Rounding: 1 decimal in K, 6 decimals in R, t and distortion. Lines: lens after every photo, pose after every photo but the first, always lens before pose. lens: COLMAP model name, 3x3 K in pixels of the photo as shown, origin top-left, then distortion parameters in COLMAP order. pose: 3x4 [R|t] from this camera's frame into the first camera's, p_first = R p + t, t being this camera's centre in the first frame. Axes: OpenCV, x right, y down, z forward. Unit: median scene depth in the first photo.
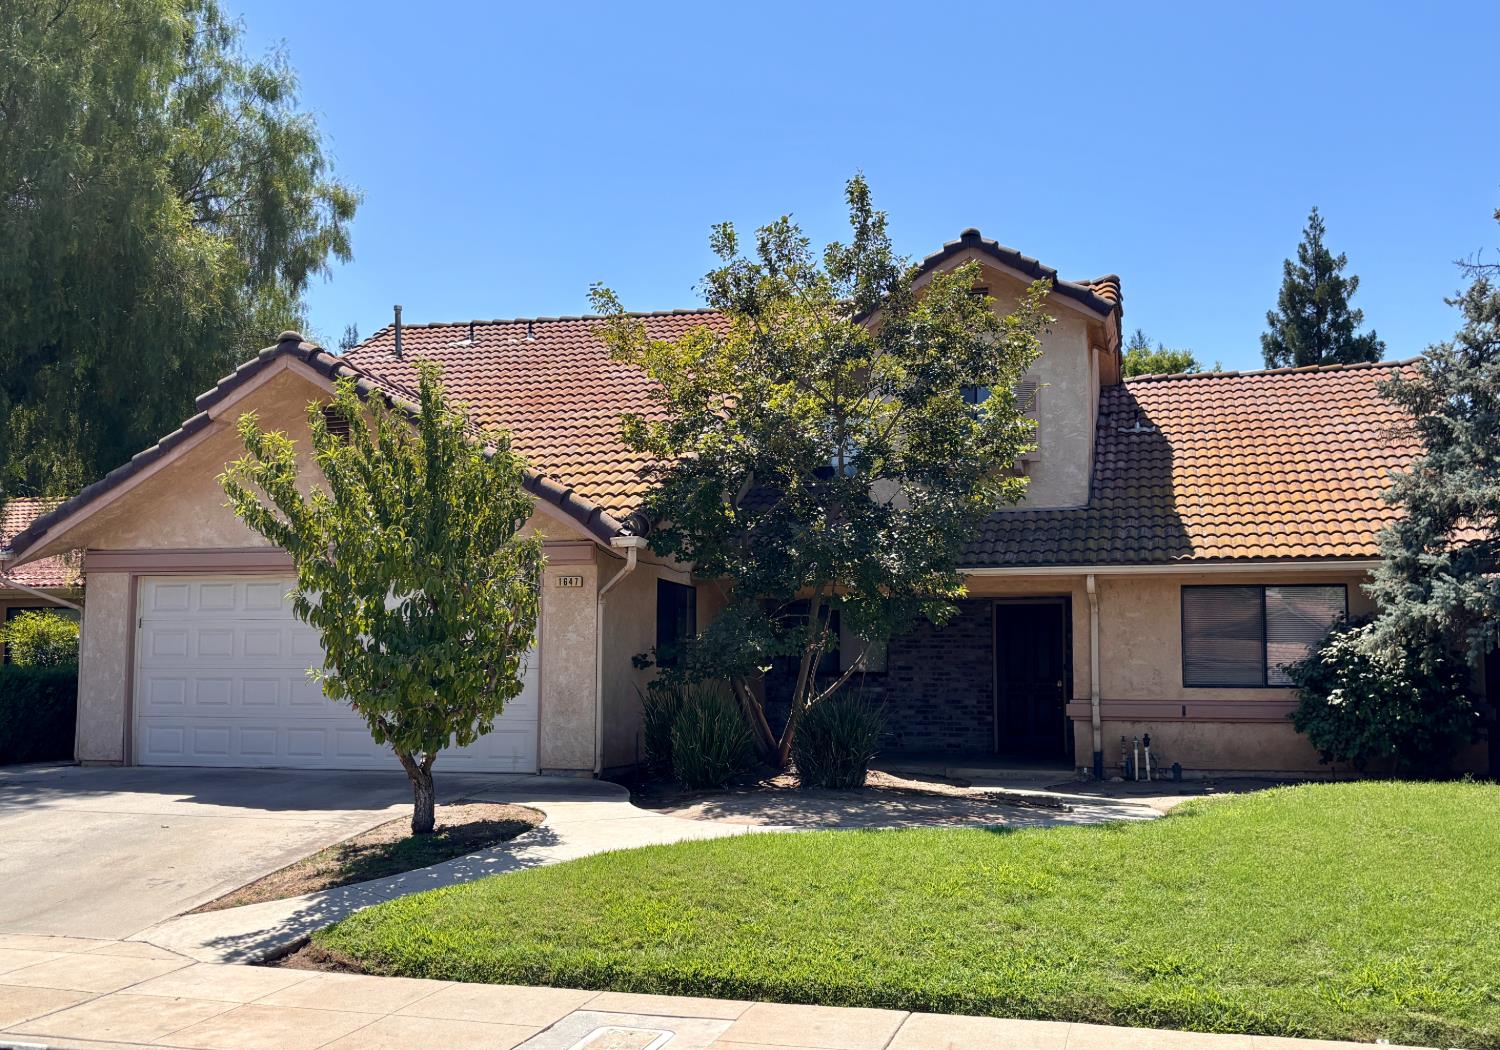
lens RADIAL K [[1526.0, 0, 750.2], [0, 1526.0, 540.4], [0, 0, 1]] dist [0.037380, -0.002489]
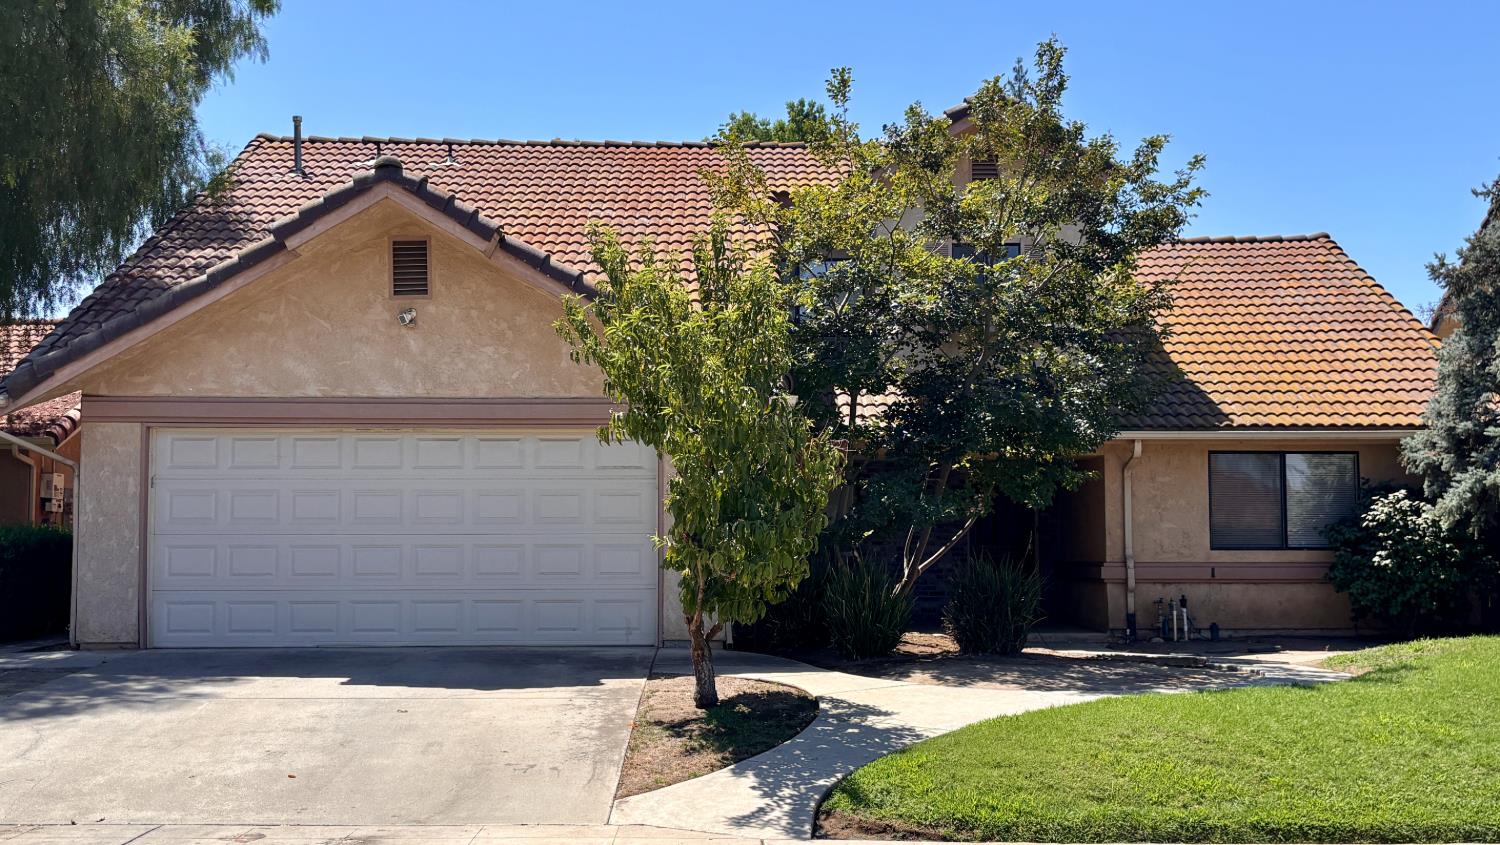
lens RADIAL K [[1708.9, 0, 750.0], [0, 1708.9, 422.5], [0, 0, 1]] dist [0.101301, -0.235239]
pose [[0.957356, 0.015450, 0.288499, -0.356261], [-0.021790, 0.999586, 0.018776, -0.004801], [-0.288089, -0.024262, 0.957296, -0.016910]]
